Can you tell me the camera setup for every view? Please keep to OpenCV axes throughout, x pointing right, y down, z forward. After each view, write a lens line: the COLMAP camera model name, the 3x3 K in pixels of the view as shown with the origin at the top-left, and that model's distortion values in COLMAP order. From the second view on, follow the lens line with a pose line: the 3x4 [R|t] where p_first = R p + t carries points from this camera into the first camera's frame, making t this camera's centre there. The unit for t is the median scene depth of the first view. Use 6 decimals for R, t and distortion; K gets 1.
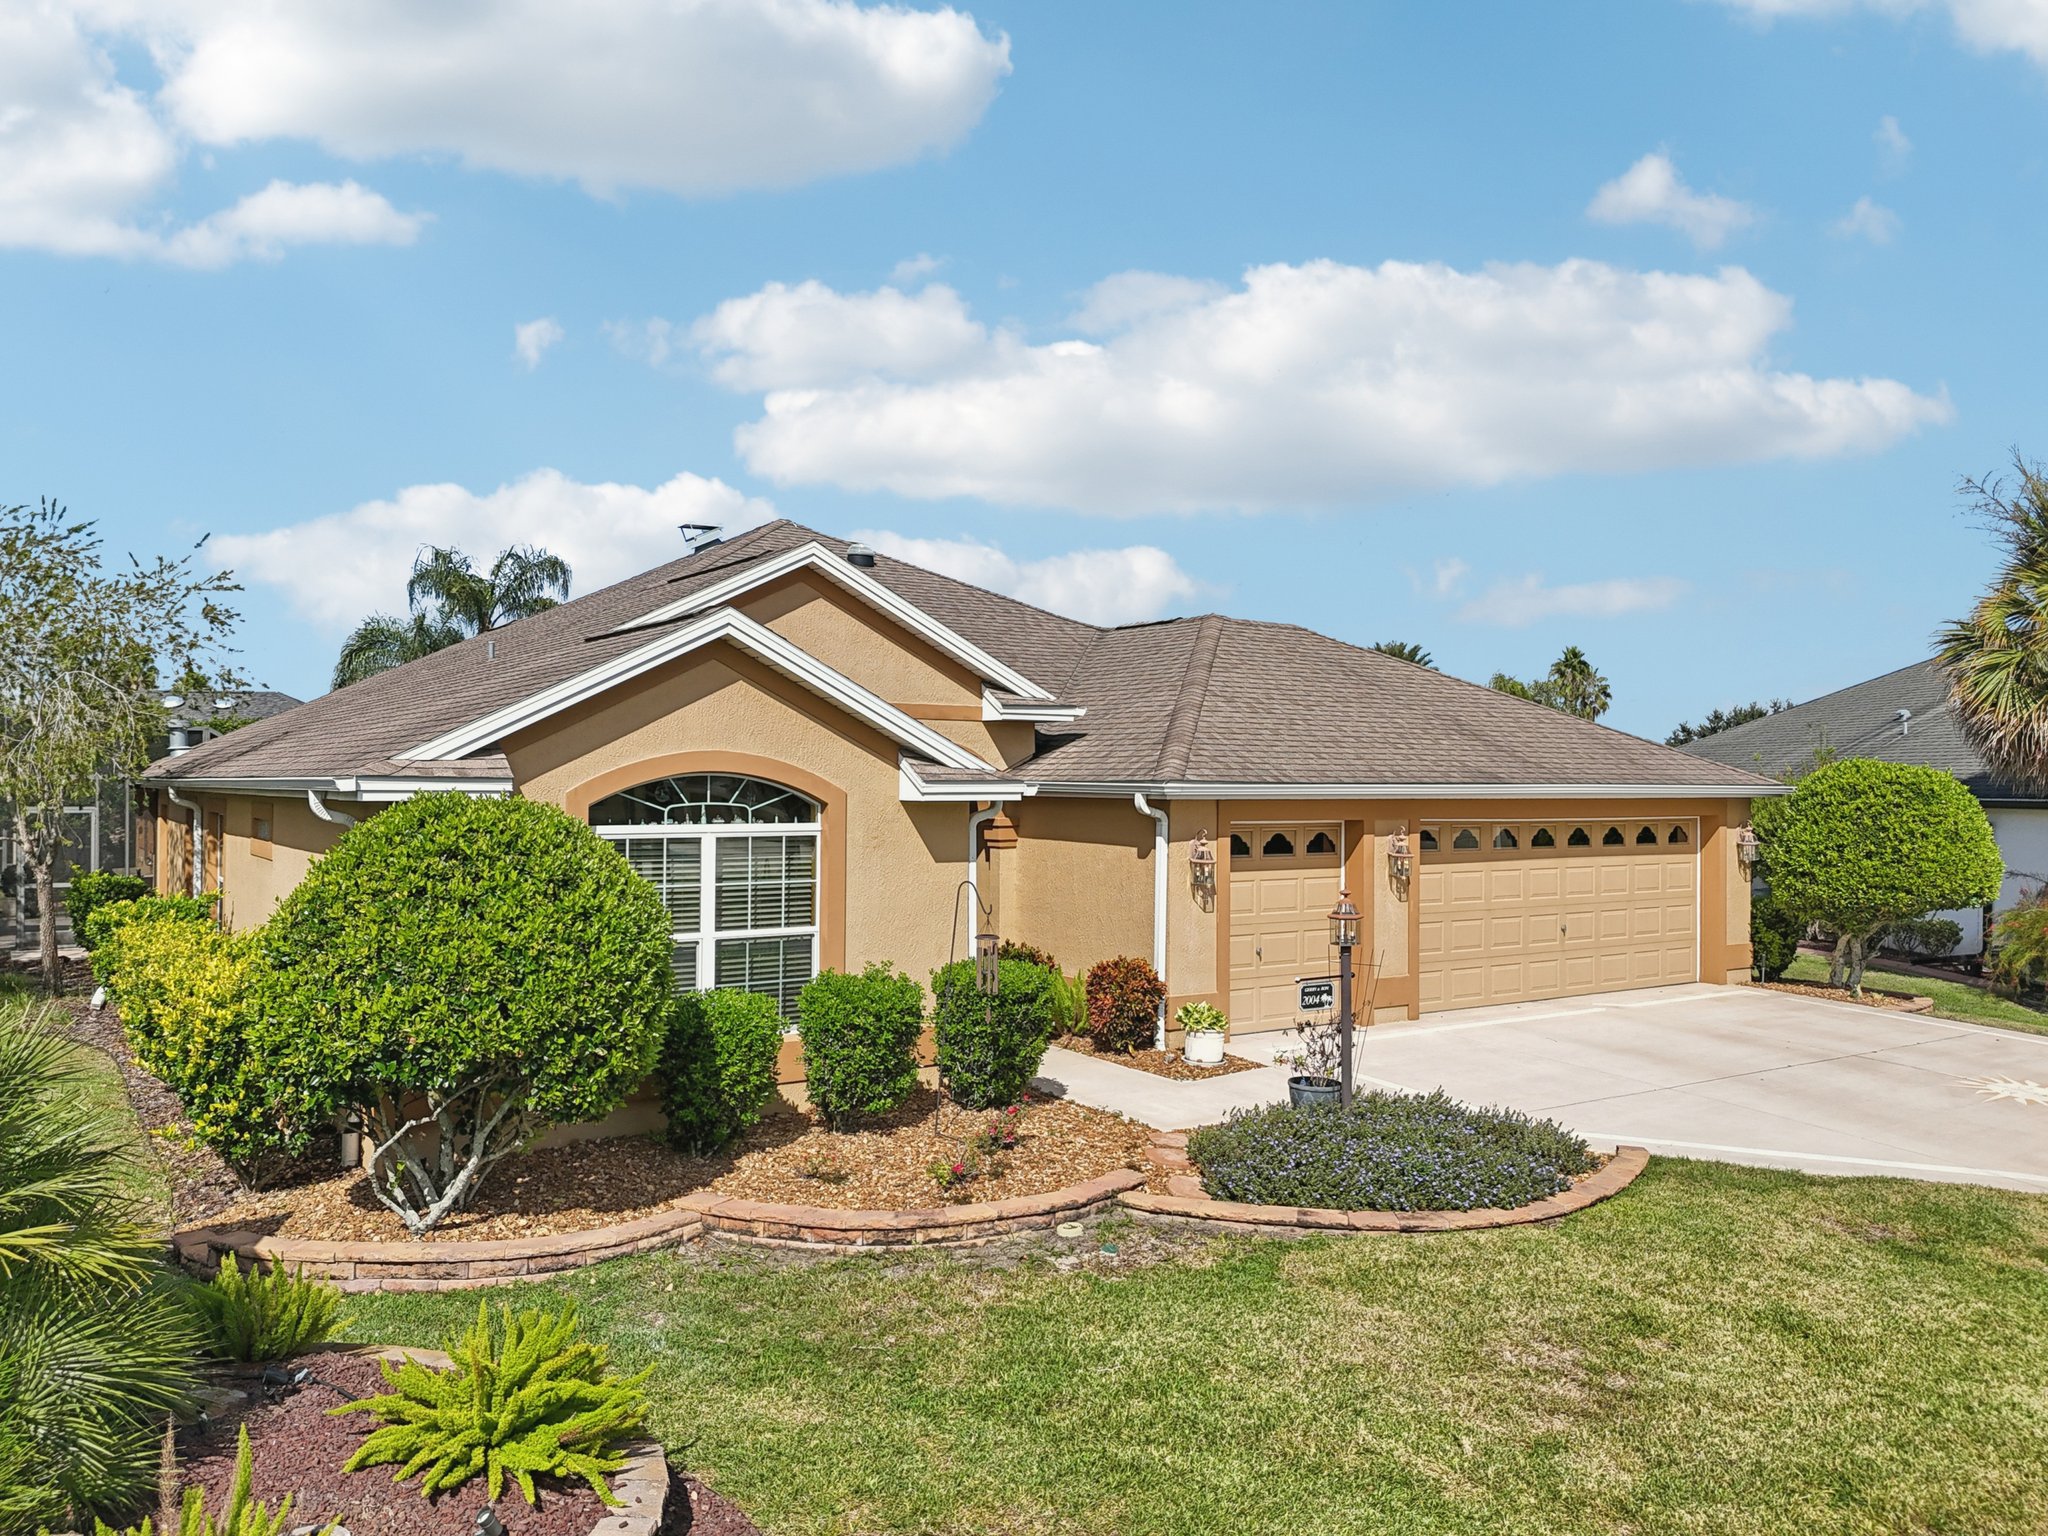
lens RADIAL K [[1499.6, 0, 1034.5], [0, 1499.6, 774.7], [0, 0, 1]] dist [0.065025, -0.057789]
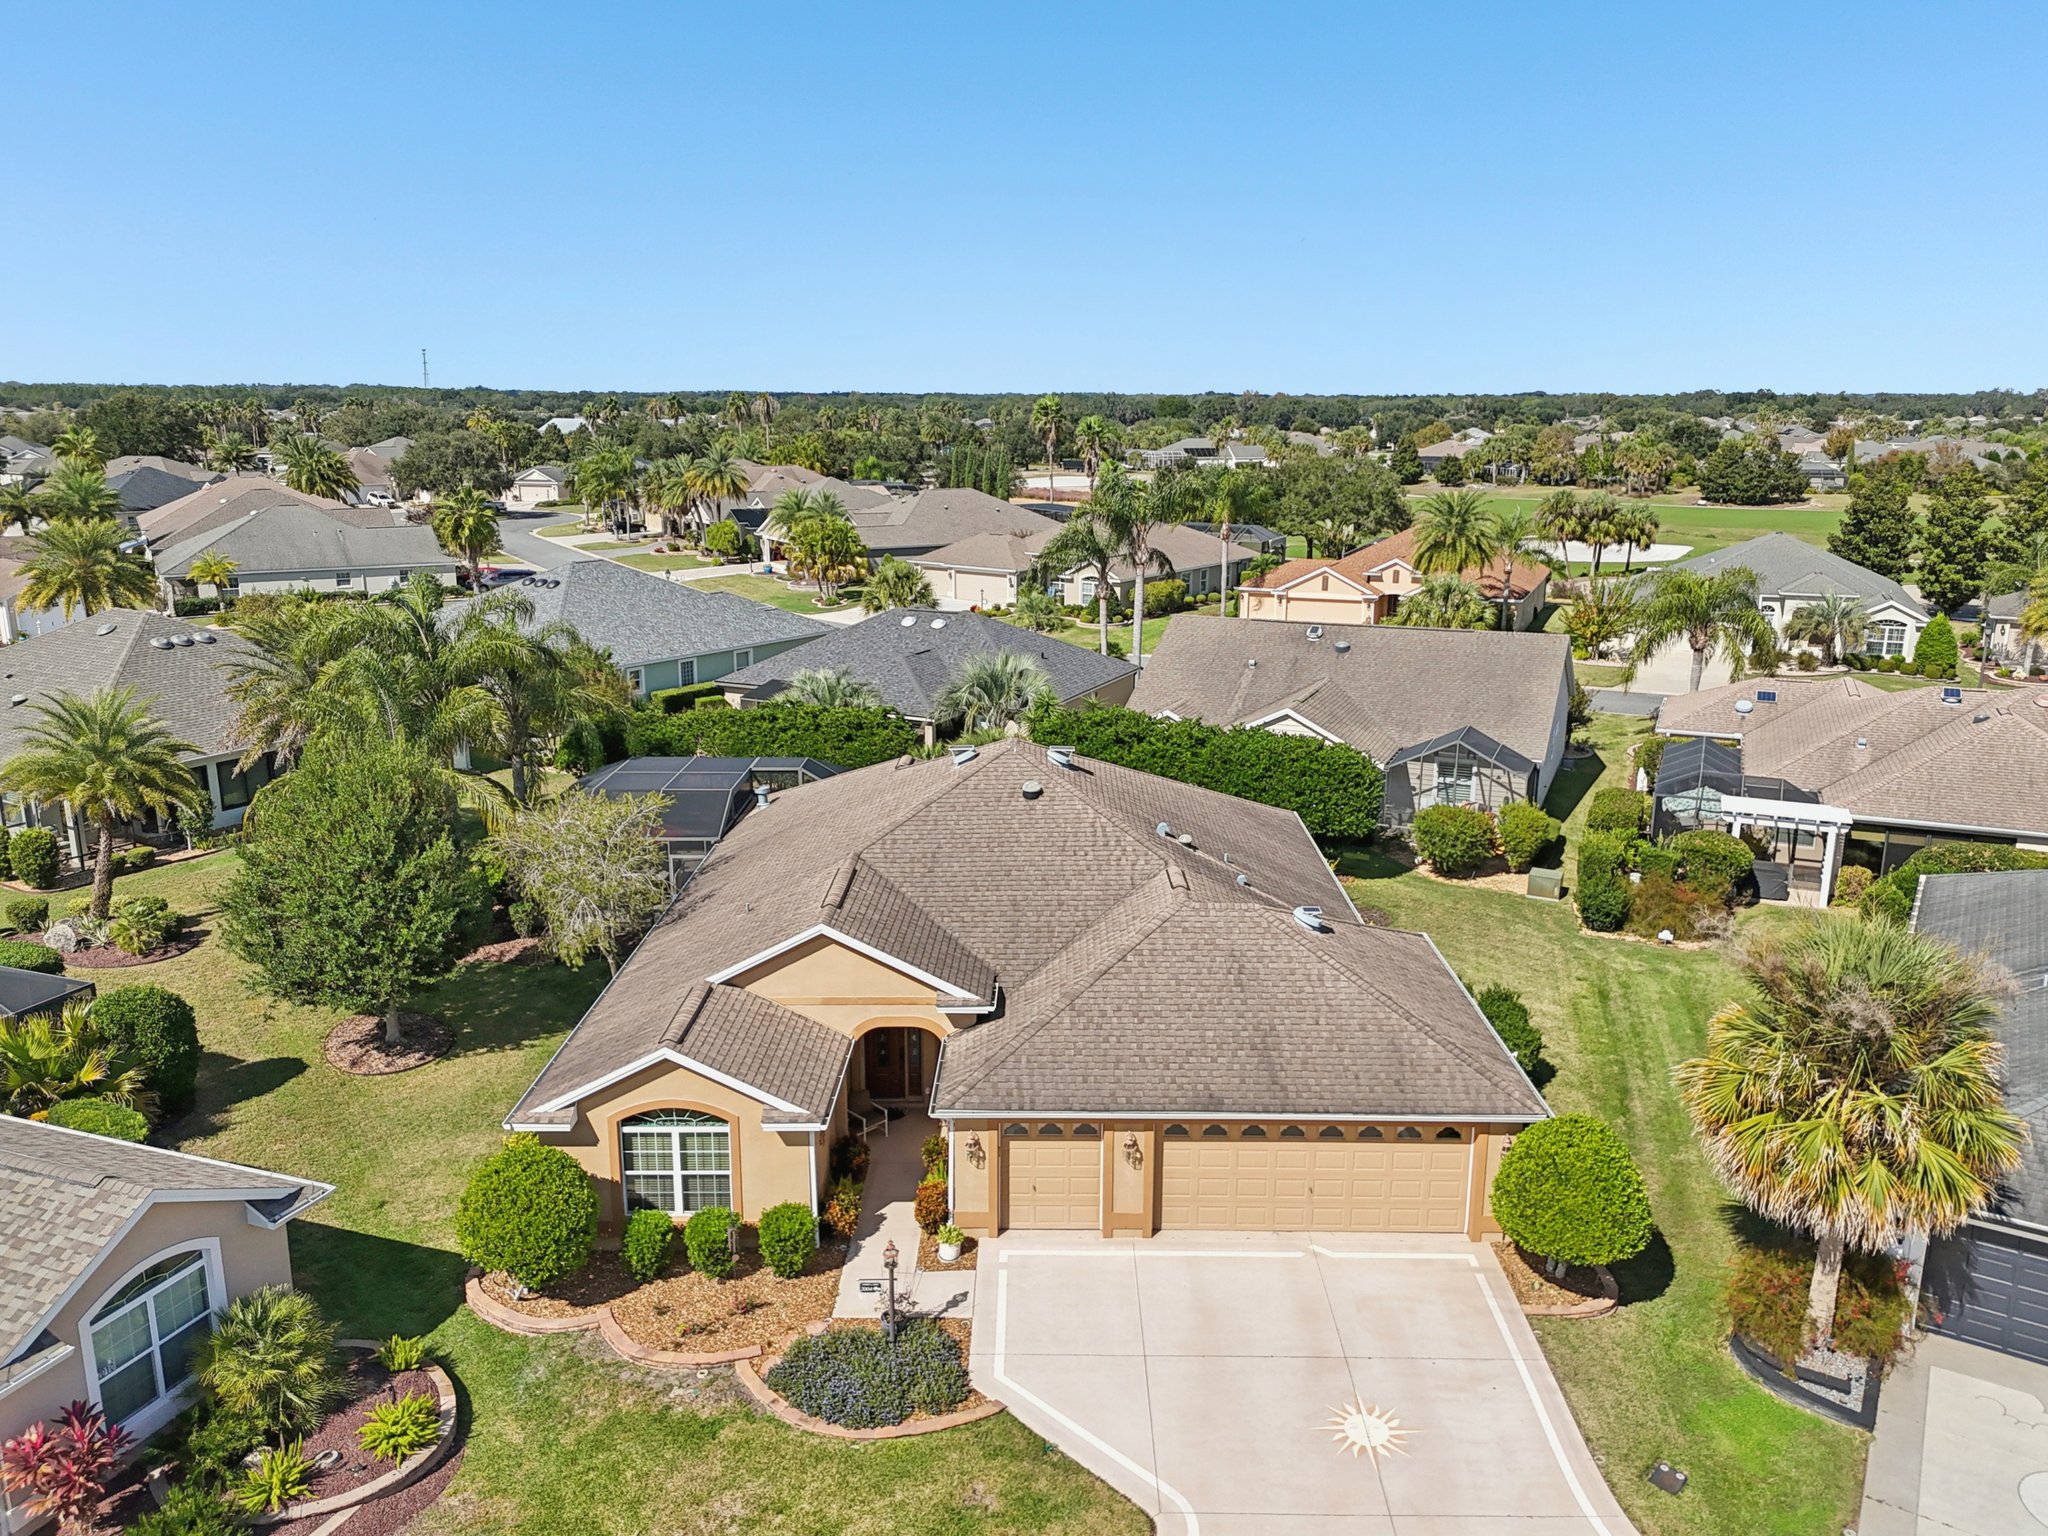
lens RADIAL K [[1499.6, 0, 1034.5], [0, 1499.6, 774.7], [0, 0, 1]] dist [0.065025, -0.057789]
pose [[0.819739, 0.132953, -0.557092, 1.381353], [0.006732, 0.970379, 0.241492, -0.998373], [0.572698, -0.201711, 0.794563, -0.365854]]
